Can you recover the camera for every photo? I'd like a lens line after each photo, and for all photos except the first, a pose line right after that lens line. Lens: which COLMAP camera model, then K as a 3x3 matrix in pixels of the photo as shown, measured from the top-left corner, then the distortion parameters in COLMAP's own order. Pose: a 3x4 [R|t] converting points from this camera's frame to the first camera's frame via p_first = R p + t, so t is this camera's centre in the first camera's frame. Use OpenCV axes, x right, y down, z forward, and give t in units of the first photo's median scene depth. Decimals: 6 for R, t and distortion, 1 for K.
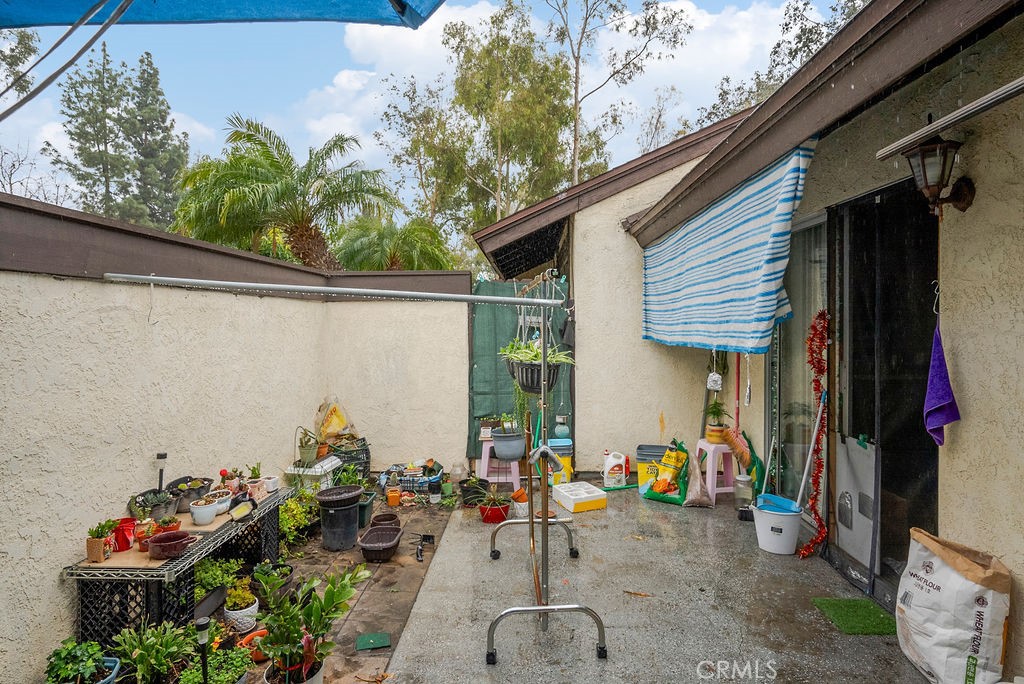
lens RADIAL K [[540.9, 0, 512.5], [0, 540.9, 332.0], [0, 0, 1]] dist [-0.054223, 0.031268]
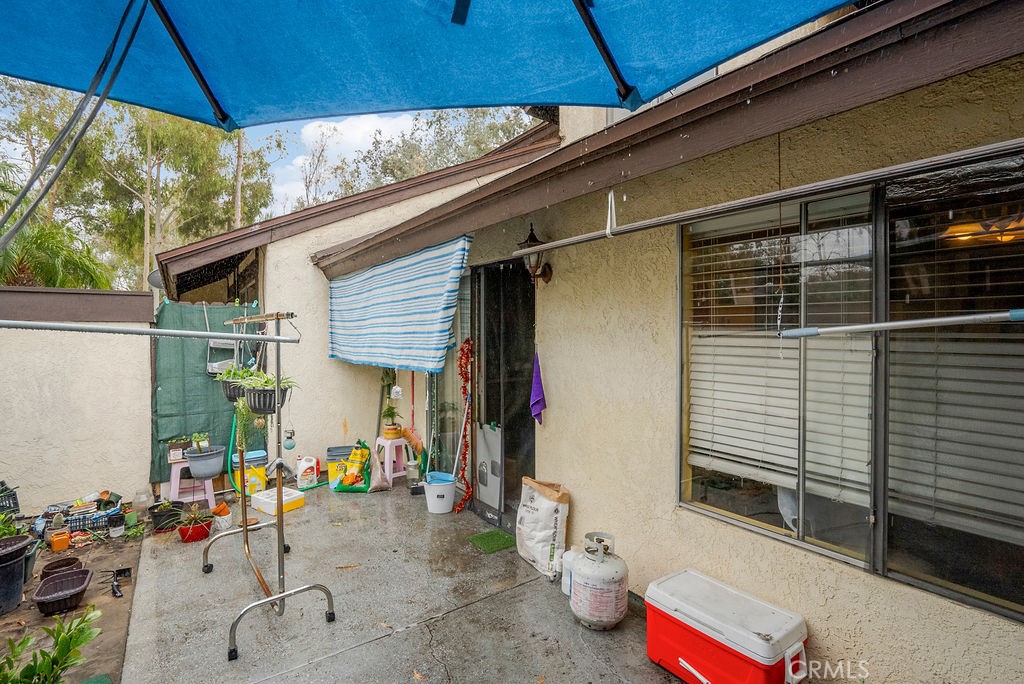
lens RADIAL K [[470.0, 0, 512.0], [0, 470.0, 342.0], [0, 0, 1]] dist [-0.060761, 0.021936]
pose [[0.789971, -0.000291, 0.613144, -0.083670], [0.002639, 0.999992, -0.002925, -0.021242], [-0.613138, 0.003928, 0.789966, -0.061173]]
